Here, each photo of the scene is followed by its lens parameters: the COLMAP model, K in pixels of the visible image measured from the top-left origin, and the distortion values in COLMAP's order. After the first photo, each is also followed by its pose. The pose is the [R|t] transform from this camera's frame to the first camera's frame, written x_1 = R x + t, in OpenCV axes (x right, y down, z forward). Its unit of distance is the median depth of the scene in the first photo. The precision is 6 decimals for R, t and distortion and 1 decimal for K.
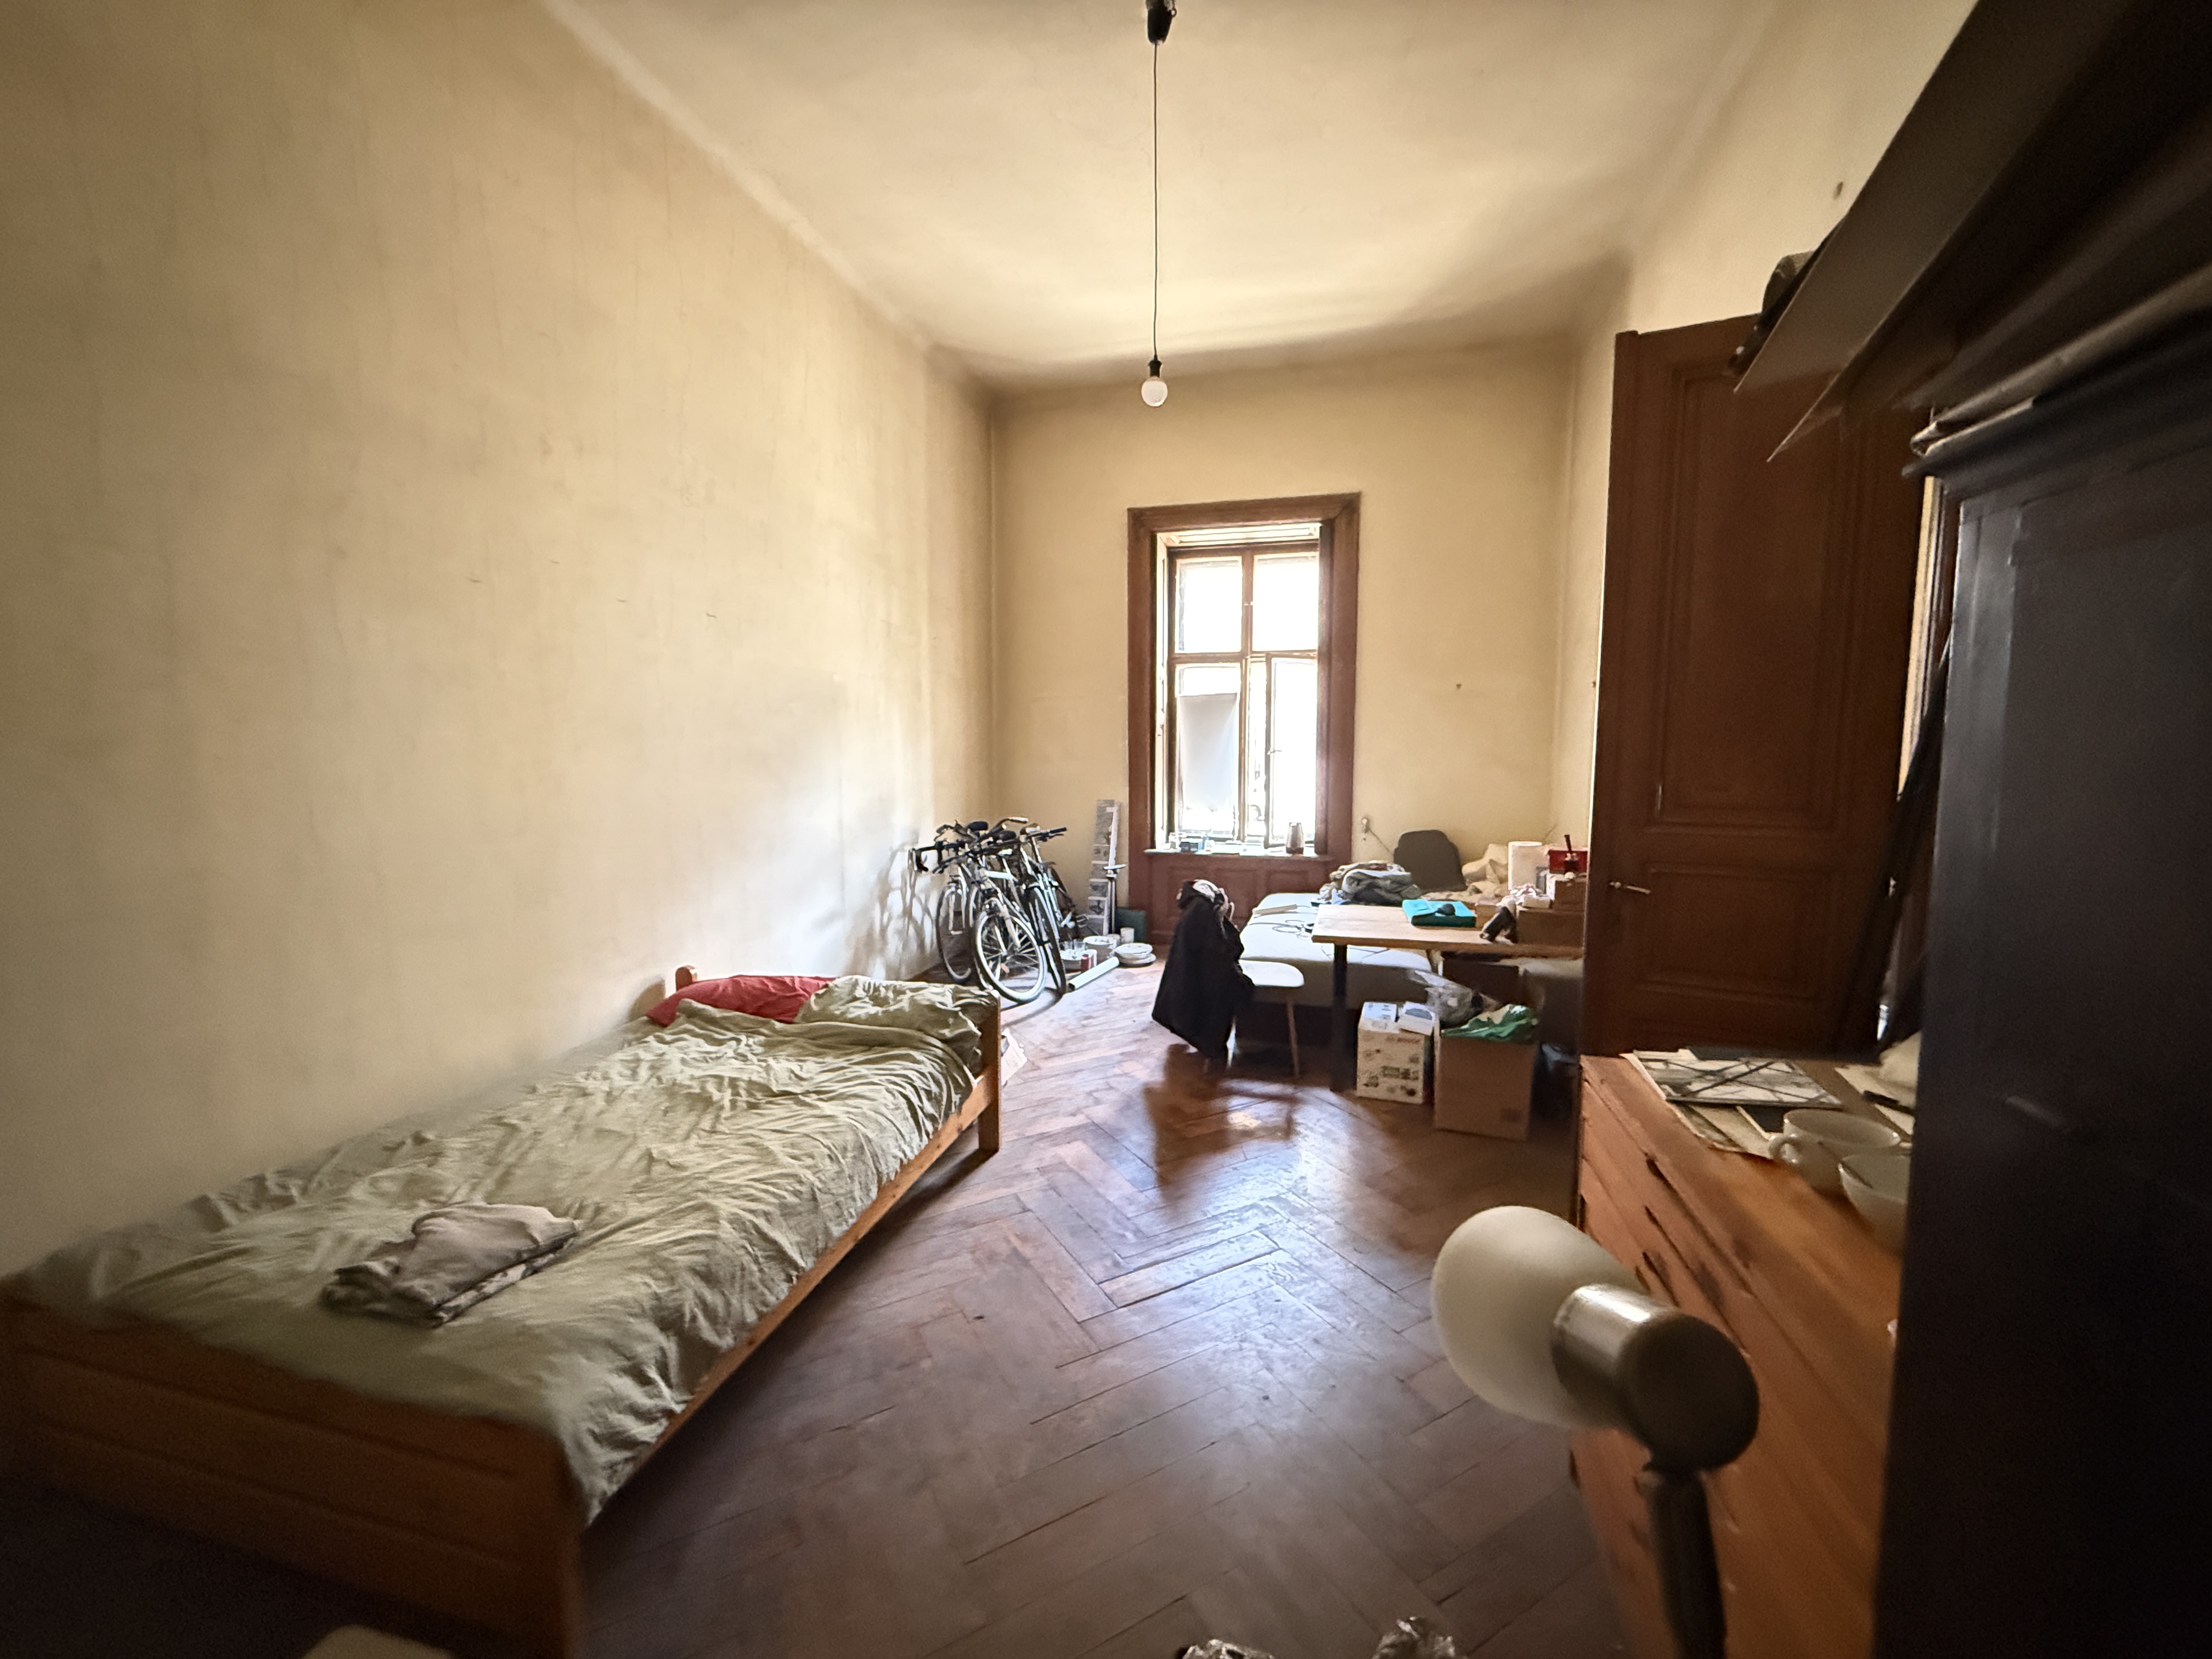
lens RADIAL K [[876.1, 0, 1103.2], [0, 876.1, 827.9], [0, 0, 1]] dist [-0.001155, -0.000237]
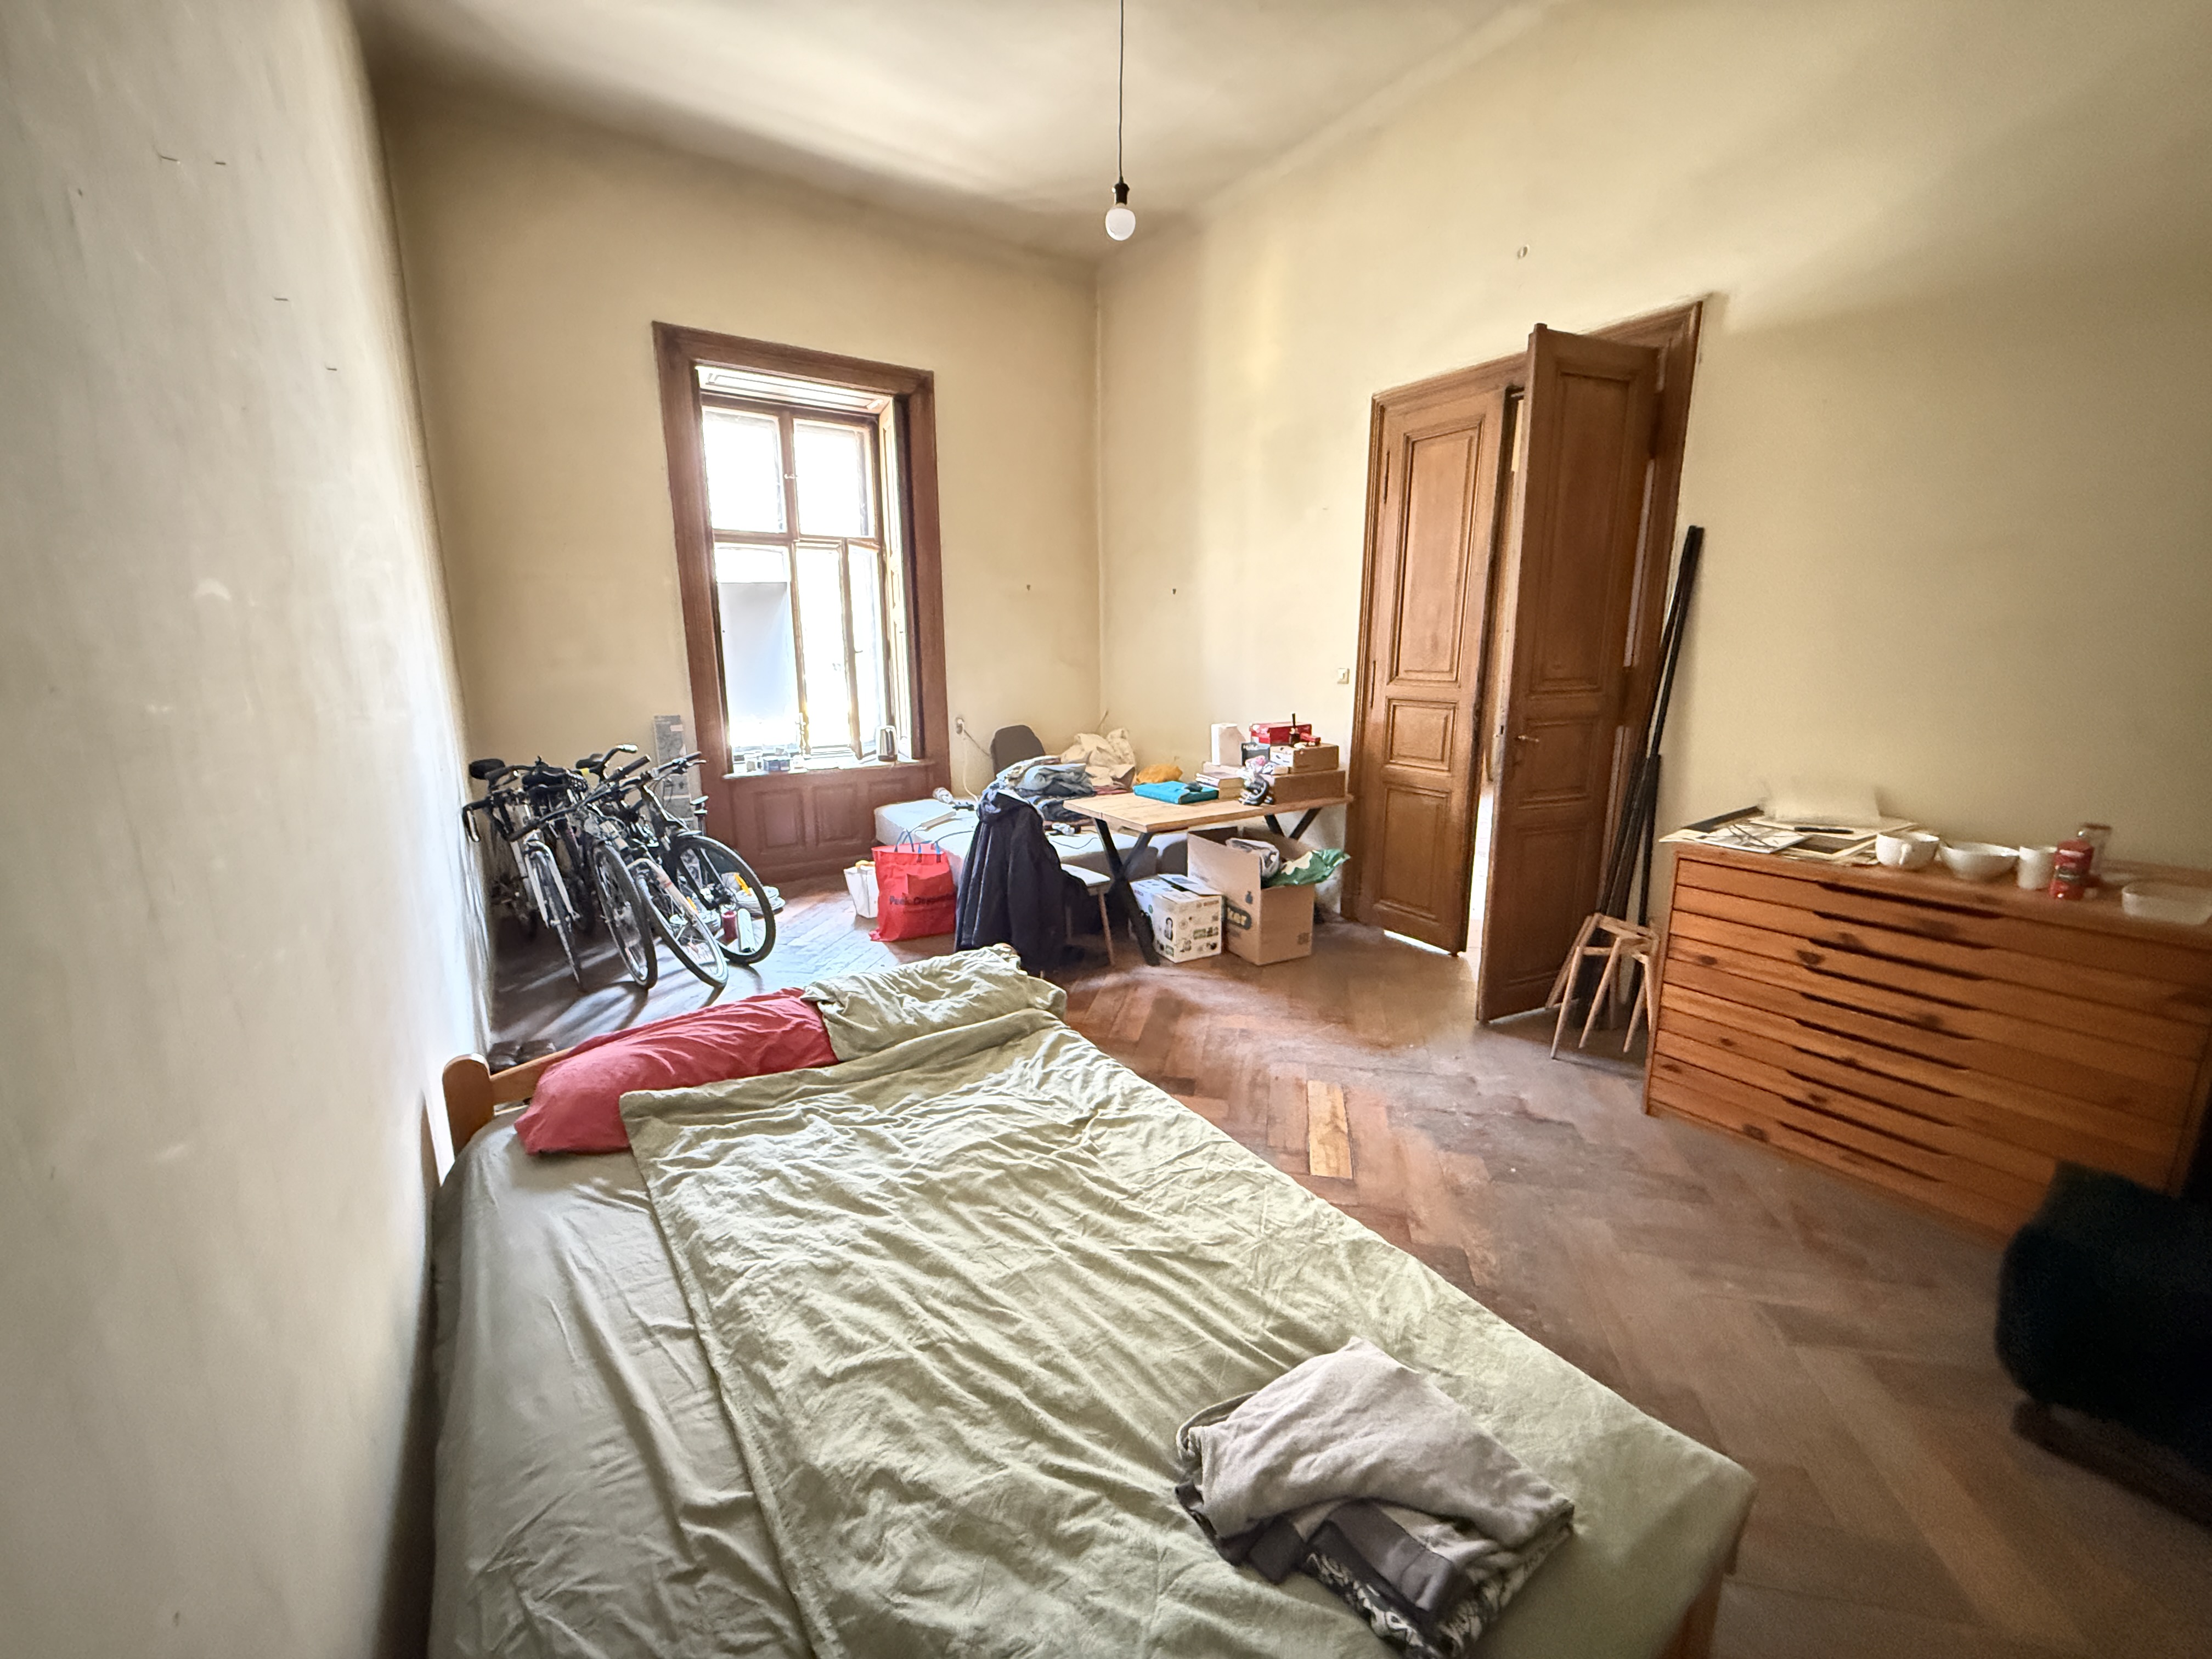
lens RADIAL K [[876.1, 0, 1103.2], [0, 876.1, 827.9], [0, 0, 1]] dist [-0.001155, -0.000237]
pose [[0.660015, -0.154141, 0.735269, -0.548488], [0.075163, 0.987363, 0.139520, -0.023389], [-0.747483, -0.036820, 0.663260, 0.335570]]
